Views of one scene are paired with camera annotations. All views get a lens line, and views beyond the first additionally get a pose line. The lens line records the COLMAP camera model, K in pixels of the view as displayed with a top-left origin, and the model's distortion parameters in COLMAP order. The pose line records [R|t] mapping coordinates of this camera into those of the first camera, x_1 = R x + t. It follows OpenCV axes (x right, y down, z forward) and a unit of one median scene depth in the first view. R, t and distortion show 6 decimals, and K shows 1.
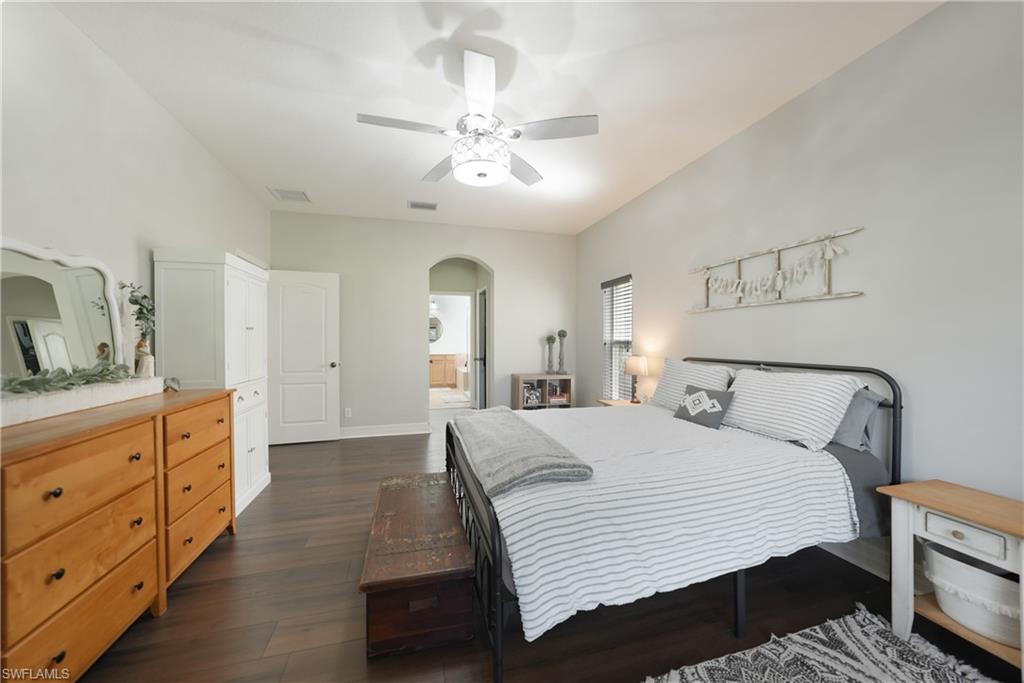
lens RADIAL K [[354.7, 0, 512.0], [0, 354.7, 337.7], [0, 0, 1]] dist [-0.010704, 0.000051]
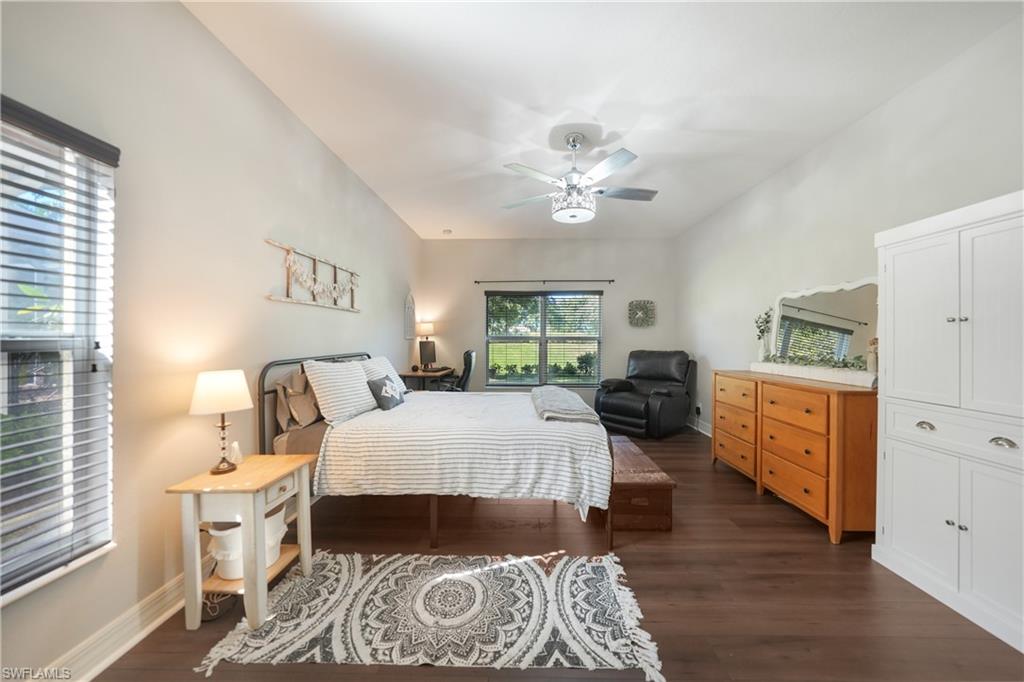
lens RADIAL K [[354.7, 0, 512.0], [0, 354.7, 337.2], [0, 0, 1]] dist [-0.010704, 0.000051]
pose [[-0.950807, 0.001769, 0.309779, -0.259336], [-0.000509, 0.999973, -0.007274, 0.015492], [-0.309784, -0.007074, -0.950781, 2.170769]]
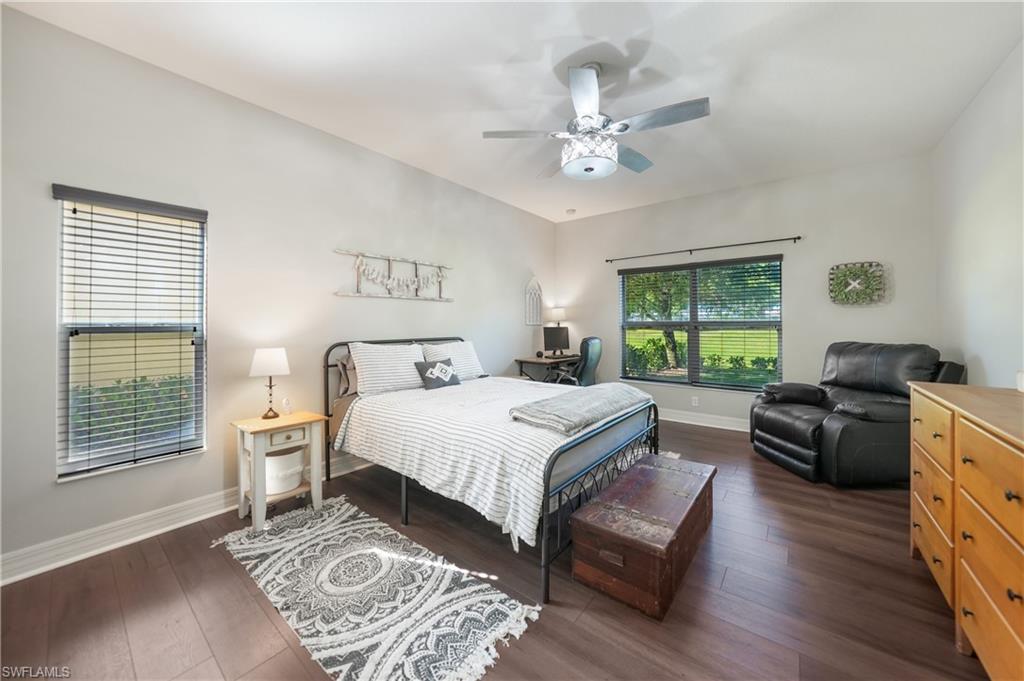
lens RADIAL K [[362.7, 0, 510.5], [0, 362.7, 321.1], [0, 0, 1]] dist [-0.014621, 0.000131]
pose [[-0.572835, 0.010476, 0.819603, -0.775299], [0.000375, 0.999922, -0.012519, 0.015795], [-0.819670, -0.006864, -0.572794, 1.669909]]
